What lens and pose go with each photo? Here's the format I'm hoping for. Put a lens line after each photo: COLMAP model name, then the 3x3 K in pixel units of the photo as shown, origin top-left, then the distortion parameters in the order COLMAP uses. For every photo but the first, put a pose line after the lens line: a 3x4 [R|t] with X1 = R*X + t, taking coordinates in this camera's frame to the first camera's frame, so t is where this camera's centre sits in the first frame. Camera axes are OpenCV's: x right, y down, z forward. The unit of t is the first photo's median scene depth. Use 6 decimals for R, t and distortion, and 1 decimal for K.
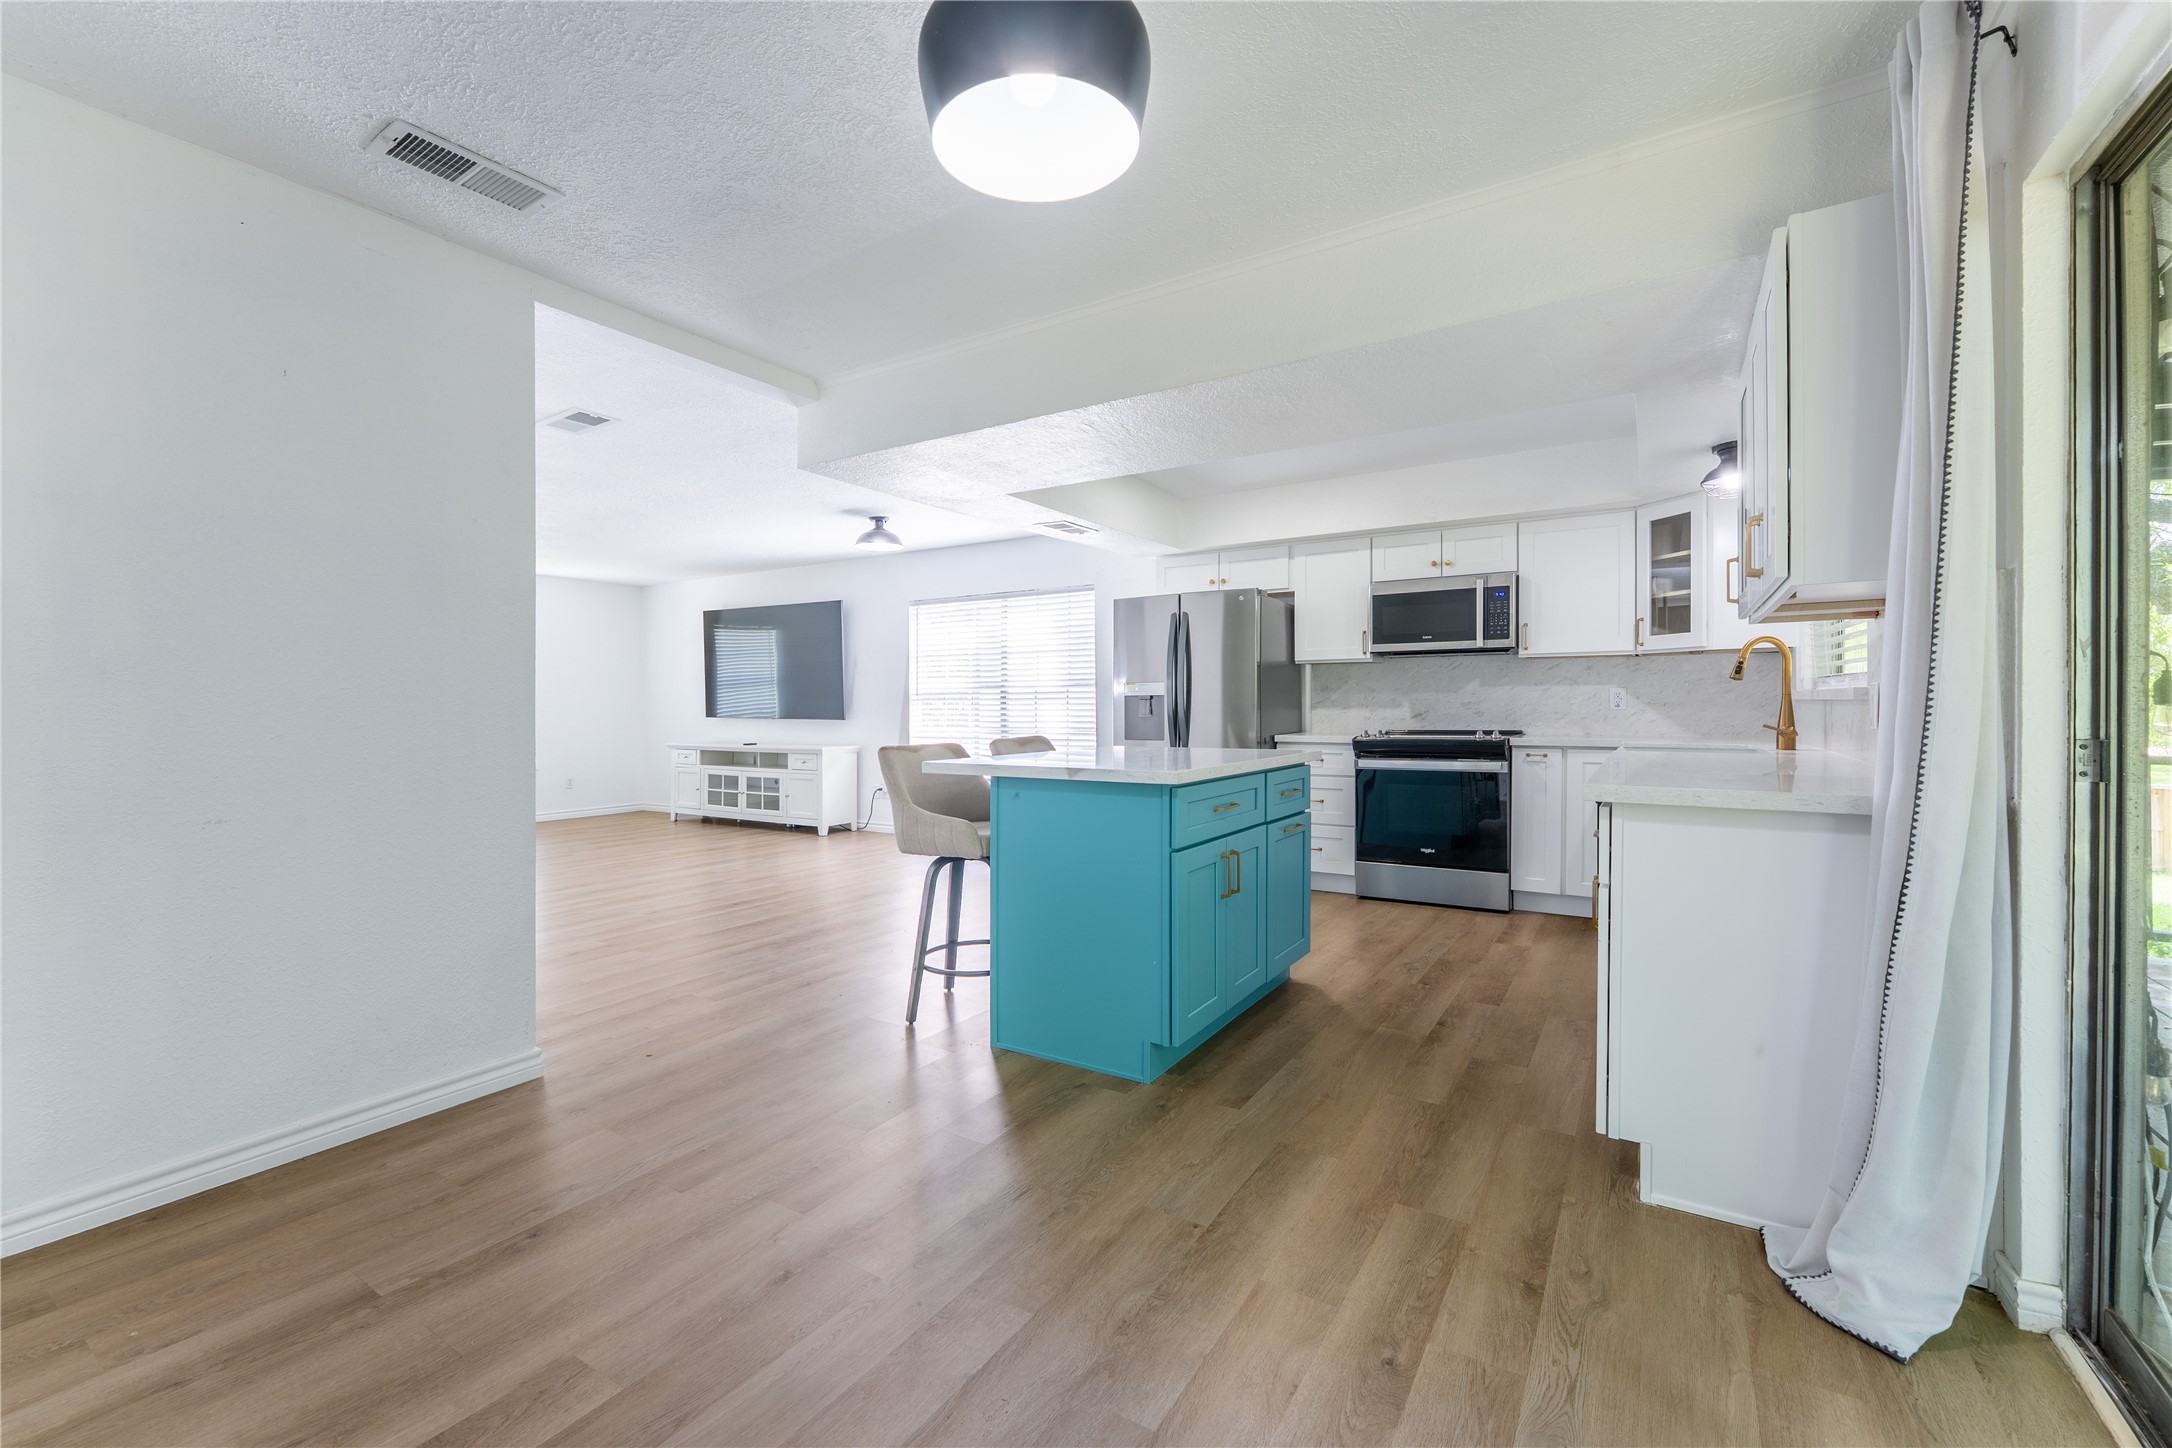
lens RADIAL K [[903.9, 0, 1072.8], [0, 903.9, 705.9], [0, 0, 1]] dist [-0.001634, -0.001604]
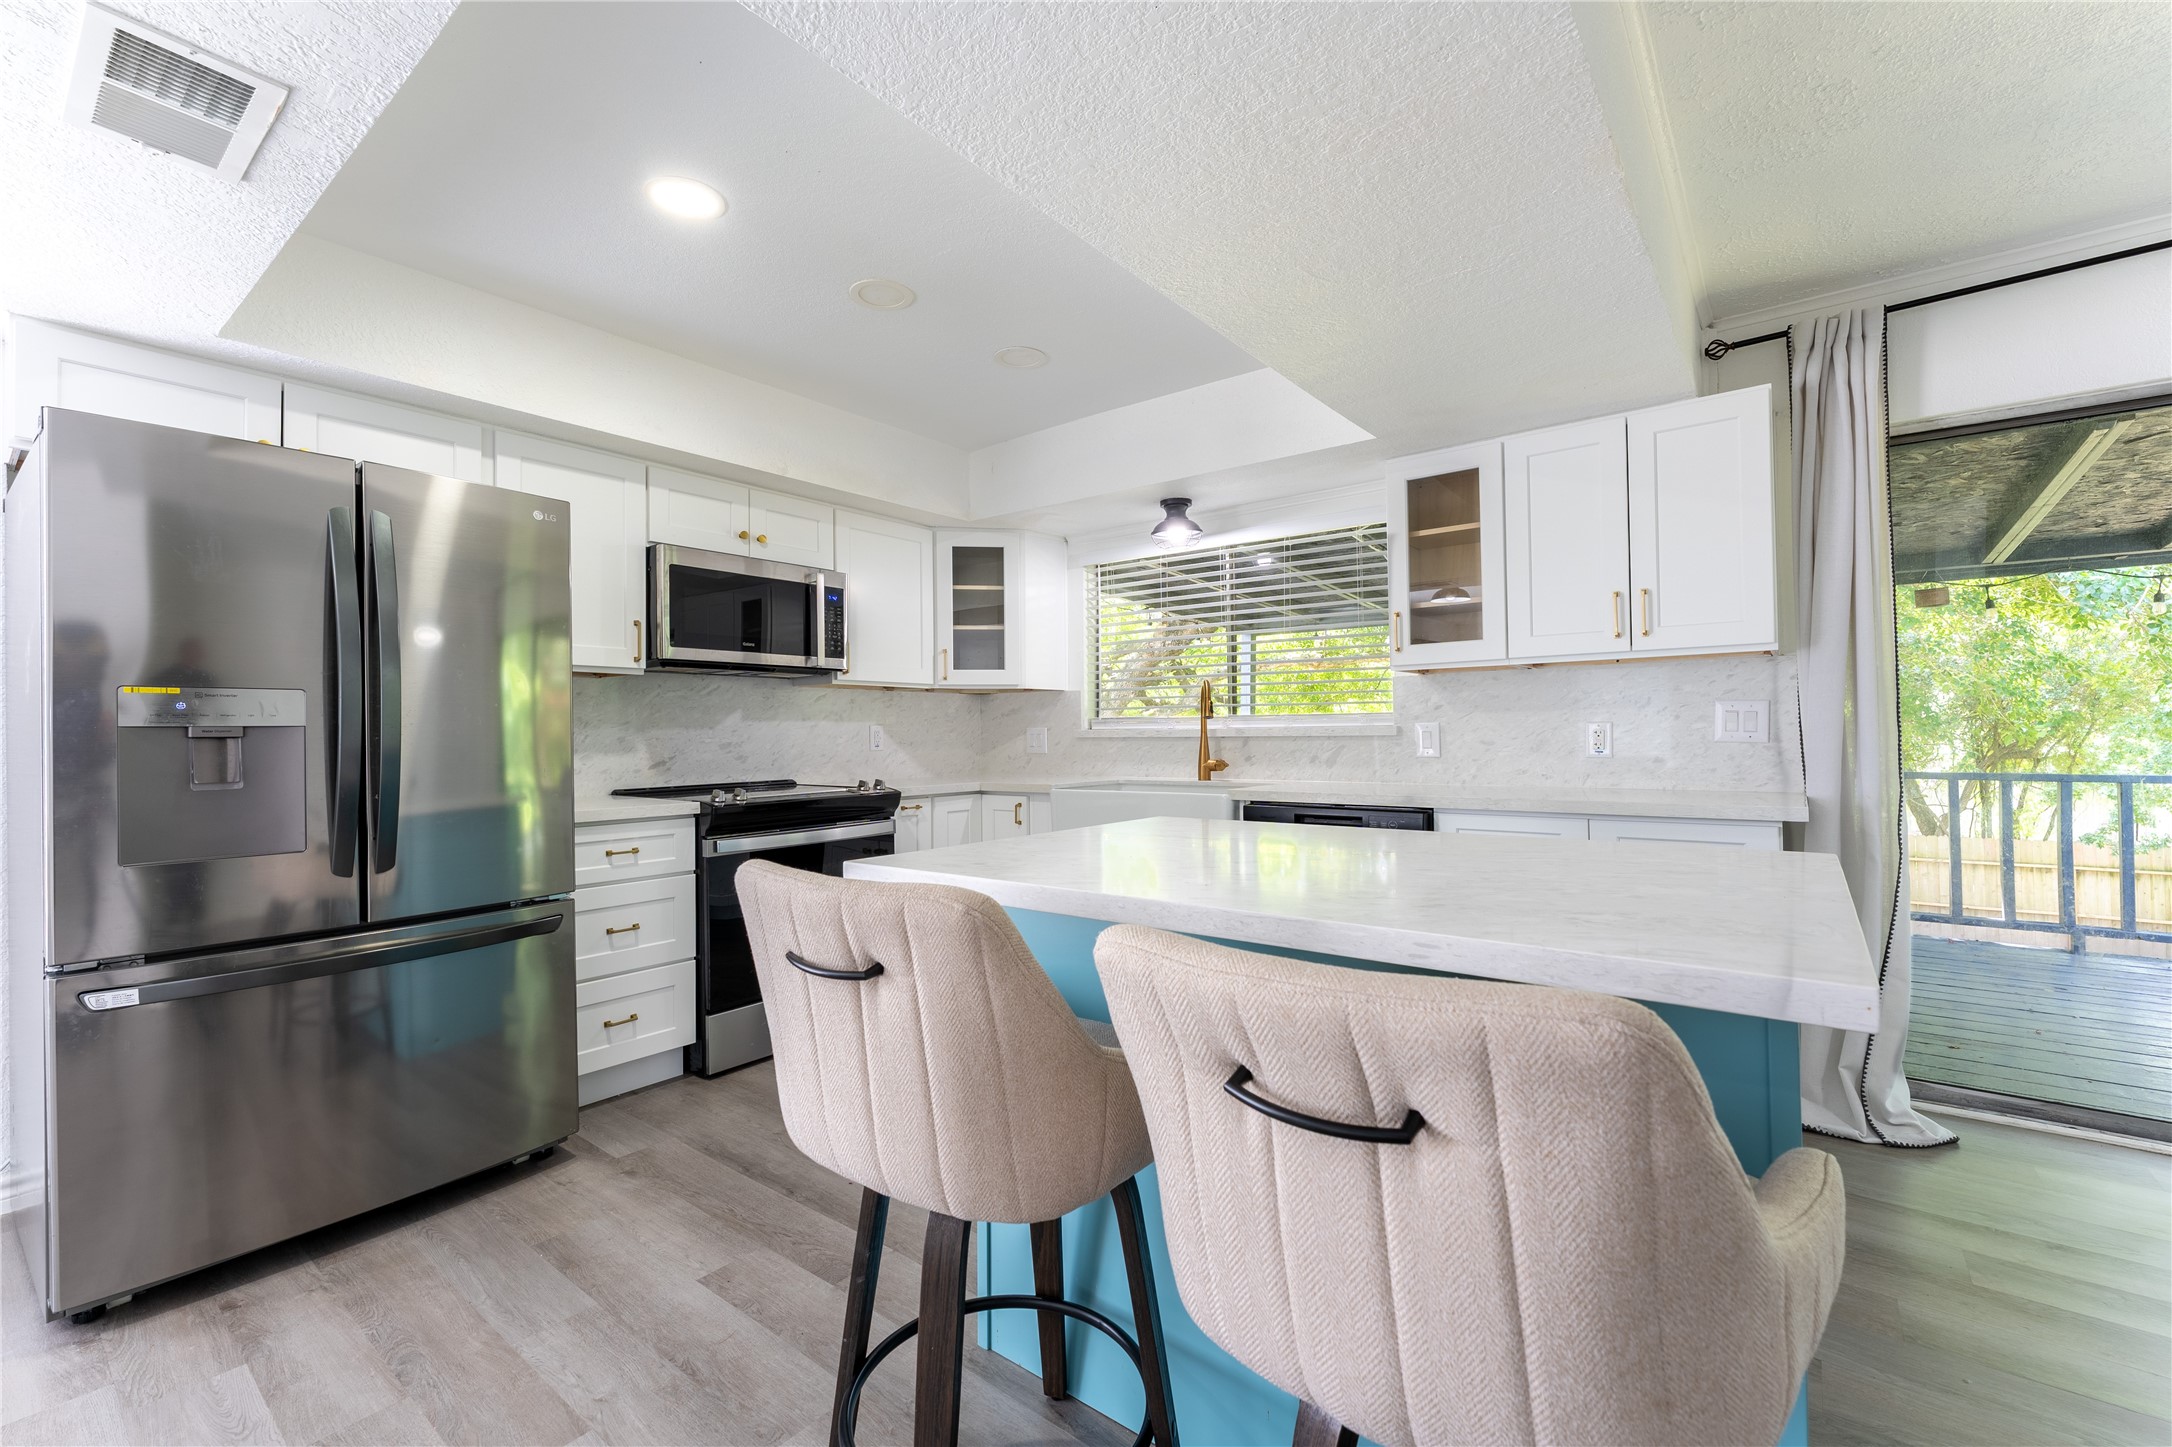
lens RADIAL K [[903.9, 0, 1094.5], [0, 903.9, 745.5], [0, 0, 1]] dist [-0.001634, -0.001604]
pose [[0.084536, -0.010768, 0.996362, -0.166779], [0.006448, 0.999927, 0.010260, -0.005118], [-0.996400, 0.005557, 0.084599, 0.464394]]
